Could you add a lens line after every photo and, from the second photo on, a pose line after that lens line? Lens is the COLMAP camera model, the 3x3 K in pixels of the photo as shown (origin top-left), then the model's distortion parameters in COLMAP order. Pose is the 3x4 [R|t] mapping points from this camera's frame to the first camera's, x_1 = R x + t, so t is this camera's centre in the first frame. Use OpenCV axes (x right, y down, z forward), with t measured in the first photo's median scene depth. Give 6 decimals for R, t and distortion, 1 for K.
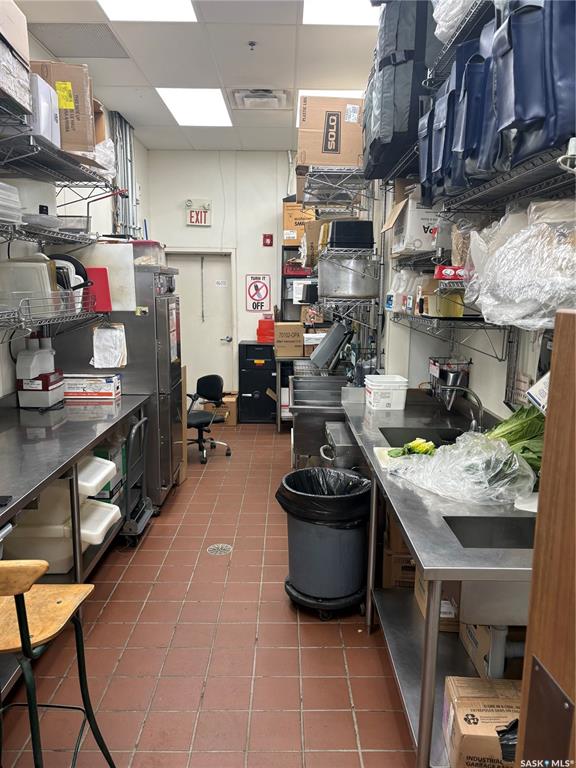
lens RADIAL K [[581.9, 0, 289.3], [0, 581.9, 389.3], [0, 0, 1]] dist [0.015157, 0.001024]
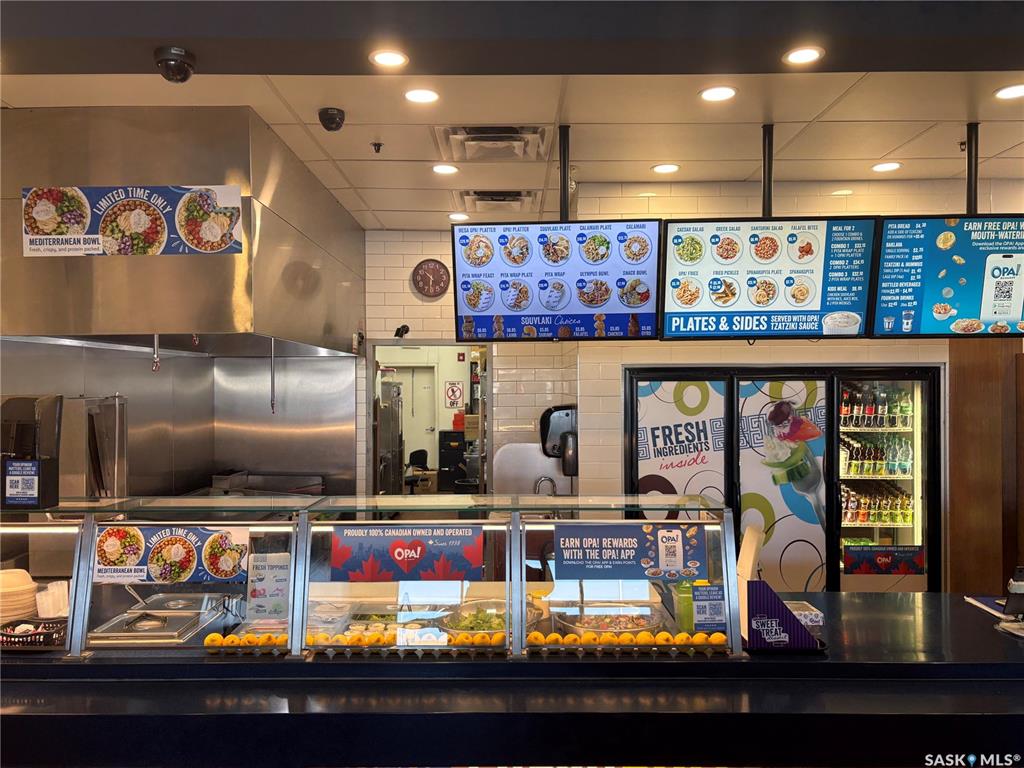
lens RADIAL K [[775.8, 0, 513.0], [0, 775.8, 381.8], [0, 0, 1]] dist [0.015157, 0.001024]
pose [[0.999968, -0.007751, -0.002109, 0.090935], [0.007267, 0.984747, -0.173842, 0.125149], [0.003424, 0.173821, 0.984771, -0.813112]]
